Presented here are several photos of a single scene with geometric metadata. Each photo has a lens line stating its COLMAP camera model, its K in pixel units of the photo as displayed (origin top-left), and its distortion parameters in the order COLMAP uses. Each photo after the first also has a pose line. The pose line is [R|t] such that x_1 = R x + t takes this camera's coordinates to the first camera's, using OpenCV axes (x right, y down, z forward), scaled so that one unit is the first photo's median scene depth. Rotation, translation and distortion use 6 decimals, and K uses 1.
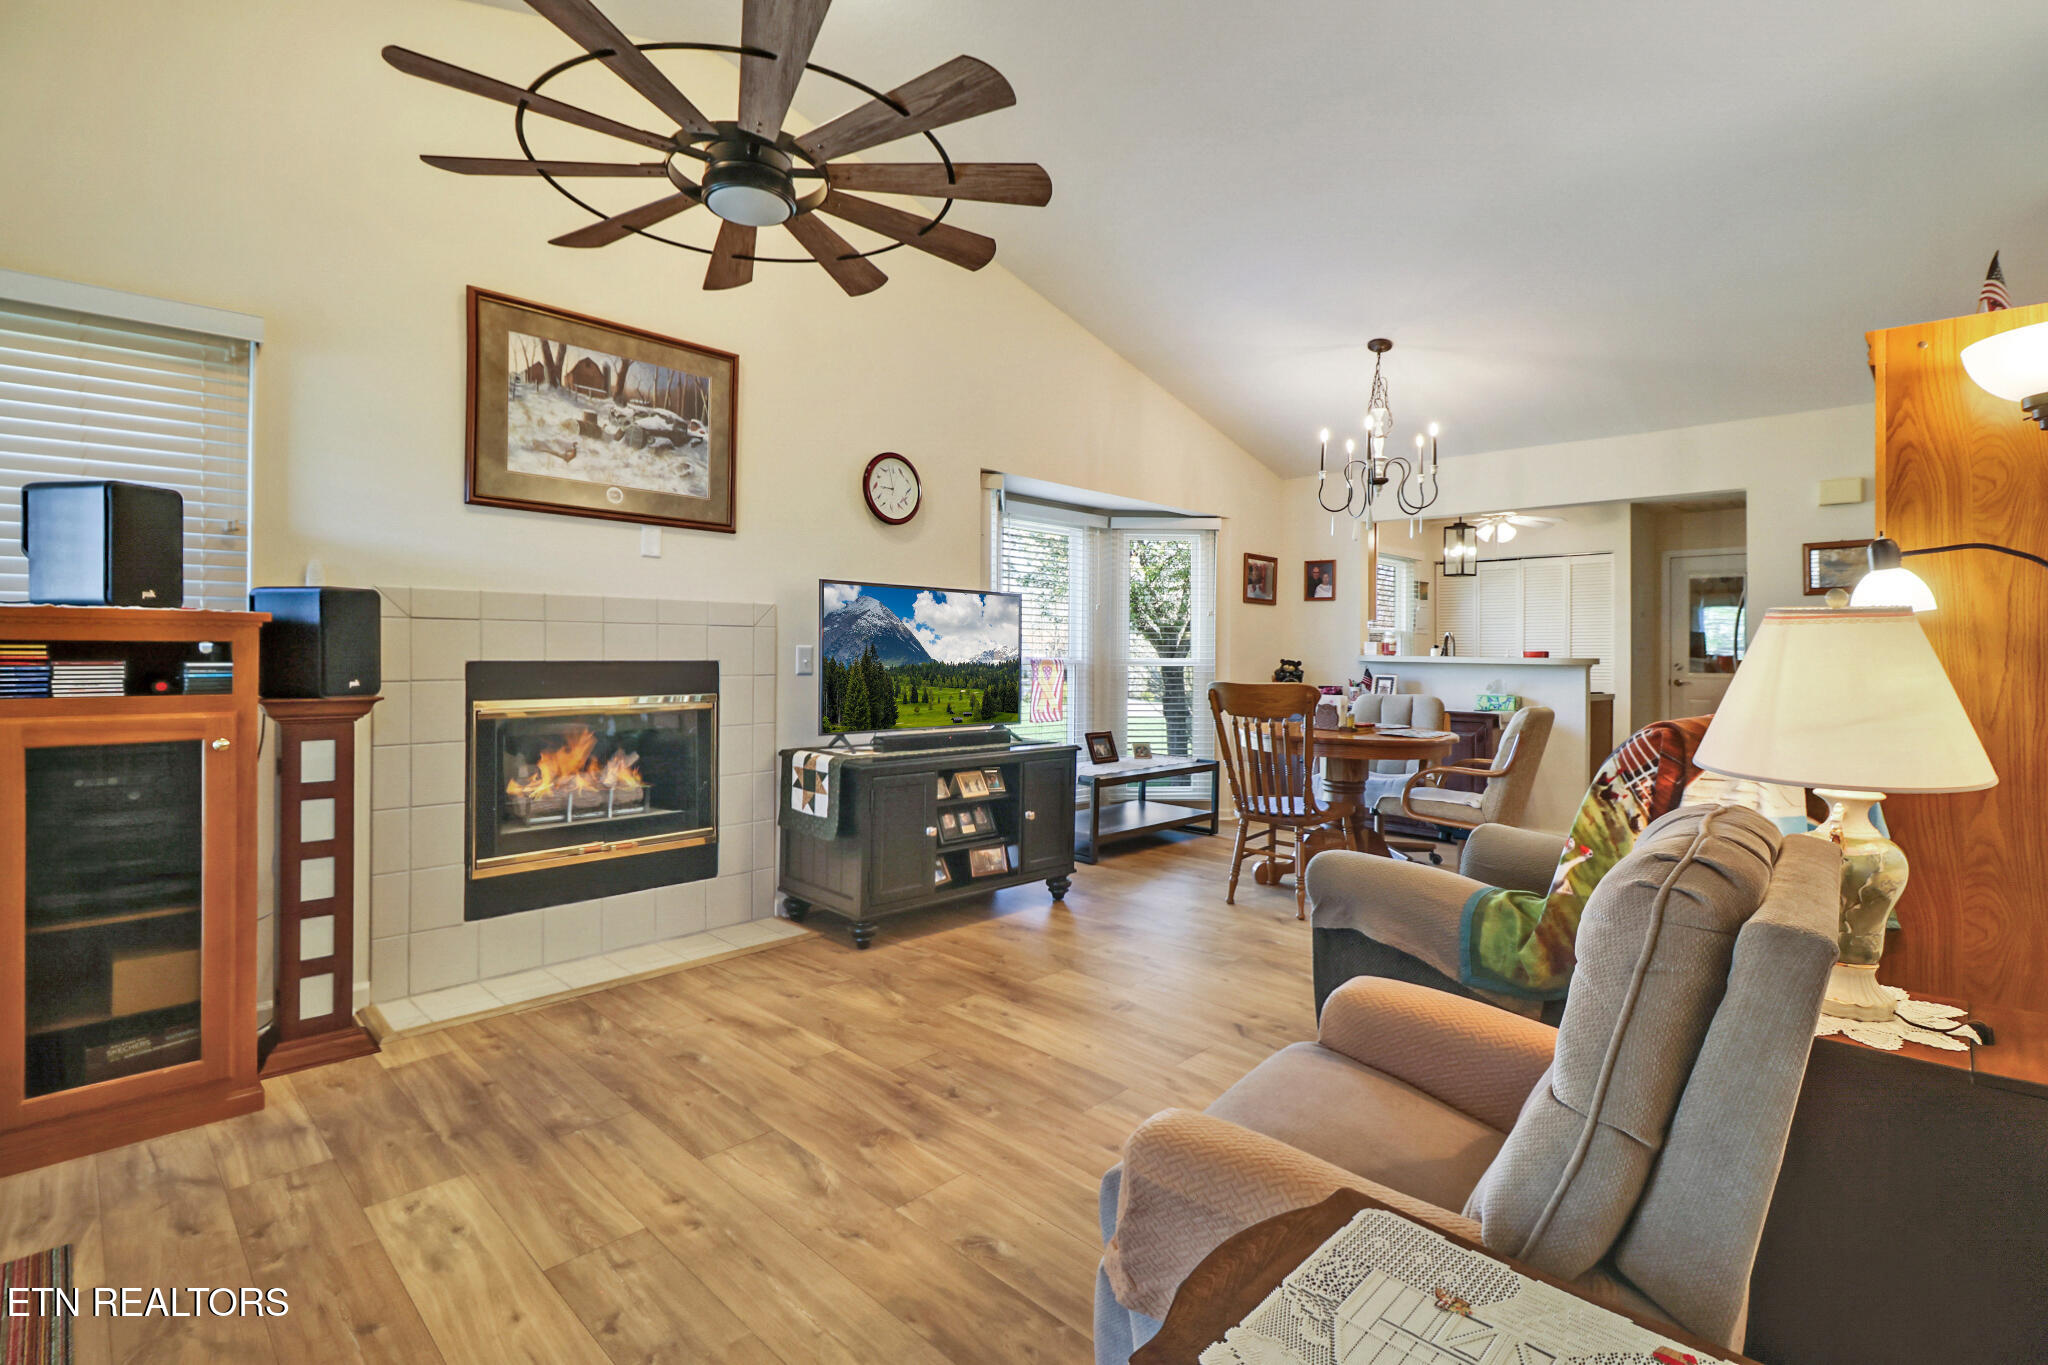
lens RADIAL K [[949.5, 0, 1035.9], [0, 949.5, 650.6], [0, 0, 1]] dist [0.004040, -0.015048]
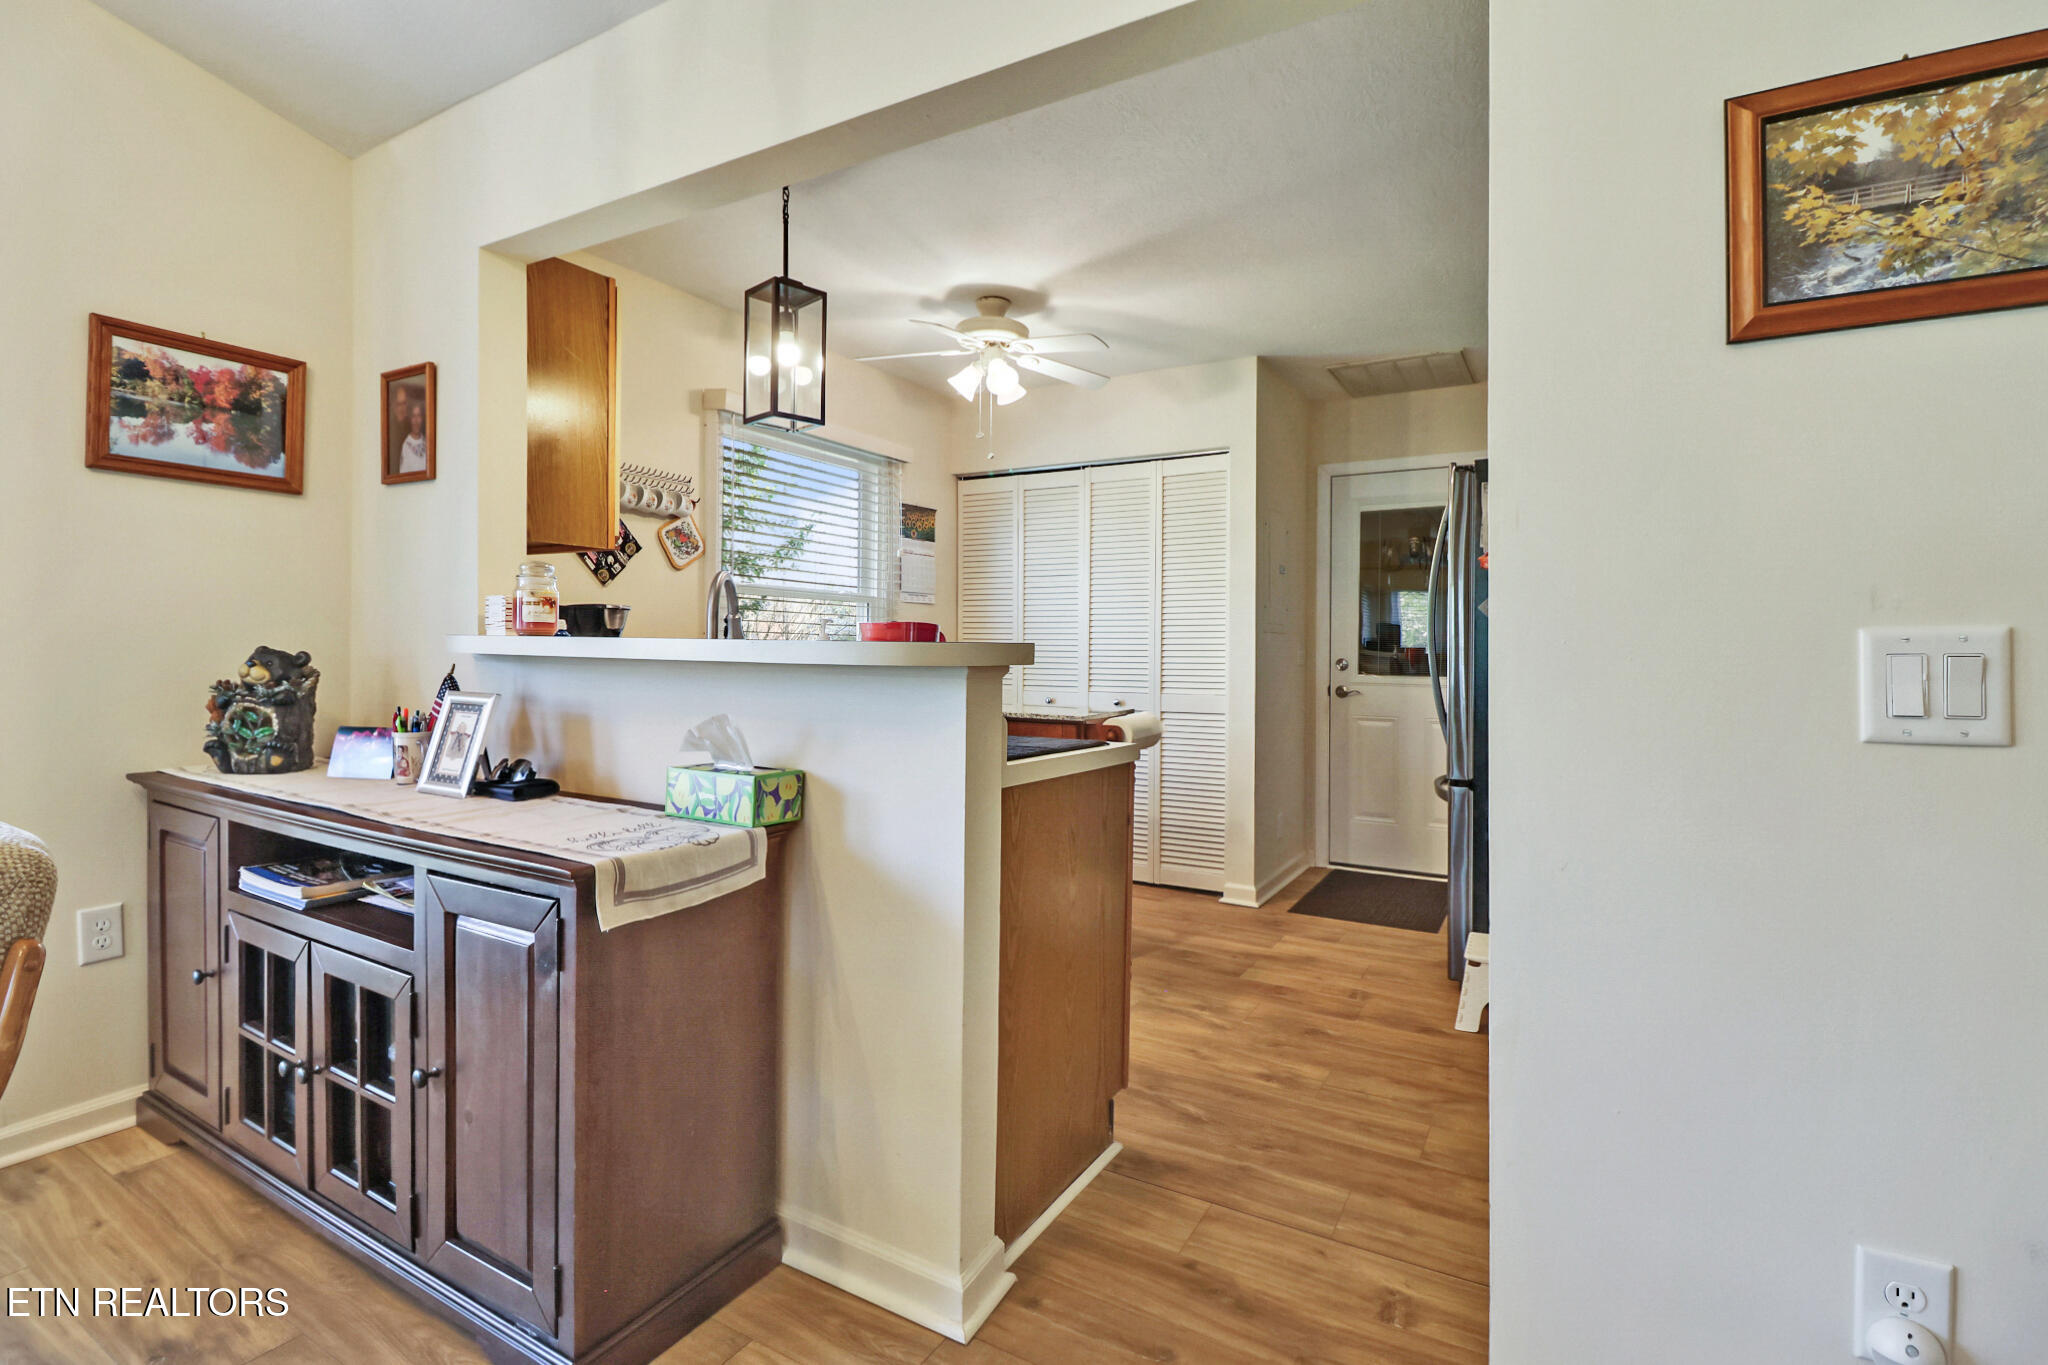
lens RADIAL K [[949.5, 0, 1035.9], [0, 949.5, 650.6], [0, 0, 1]] dist [0.004040, -0.015048]
pose [[0.971070, 0.003624, 0.238767, 0.872763], [-0.005384, 0.999963, 0.006720, 0.014032], [-0.238733, -0.007811, 0.971054, 1.174351]]
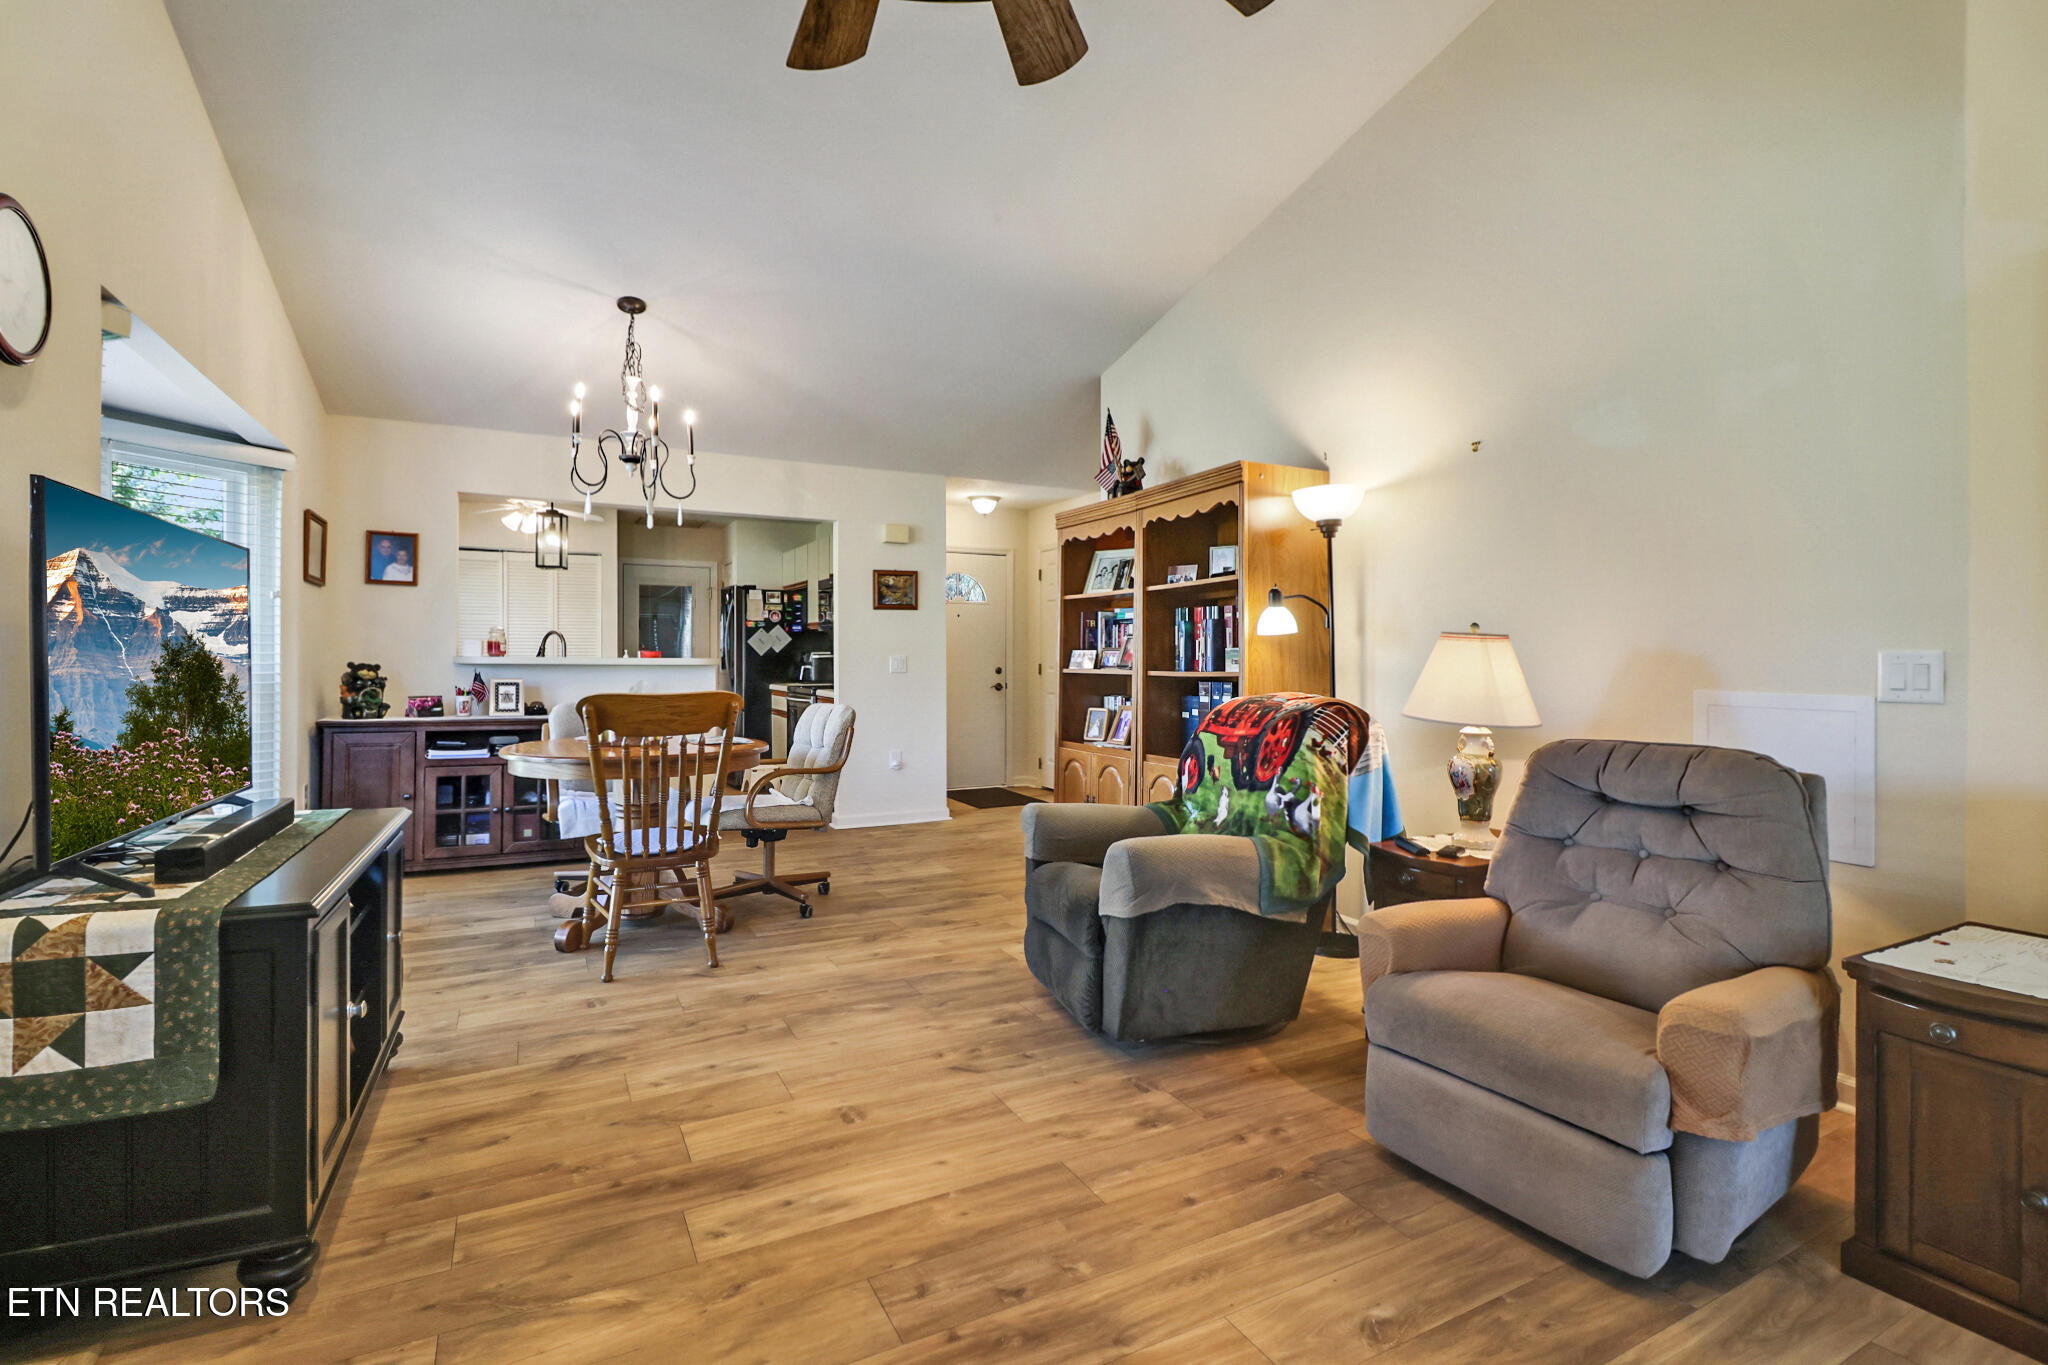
lens RADIAL K [[949.5, 0, 1035.9], [0, 949.5, 650.6], [0, 0, 1]] dist [0.004040, -0.015048]
pose [[0.309175, 0.000148, 0.951005, -0.519708], [-0.002735, 0.999996, 0.000733, -0.004052], [-0.951001, -0.002827, 0.309174, 0.536595]]
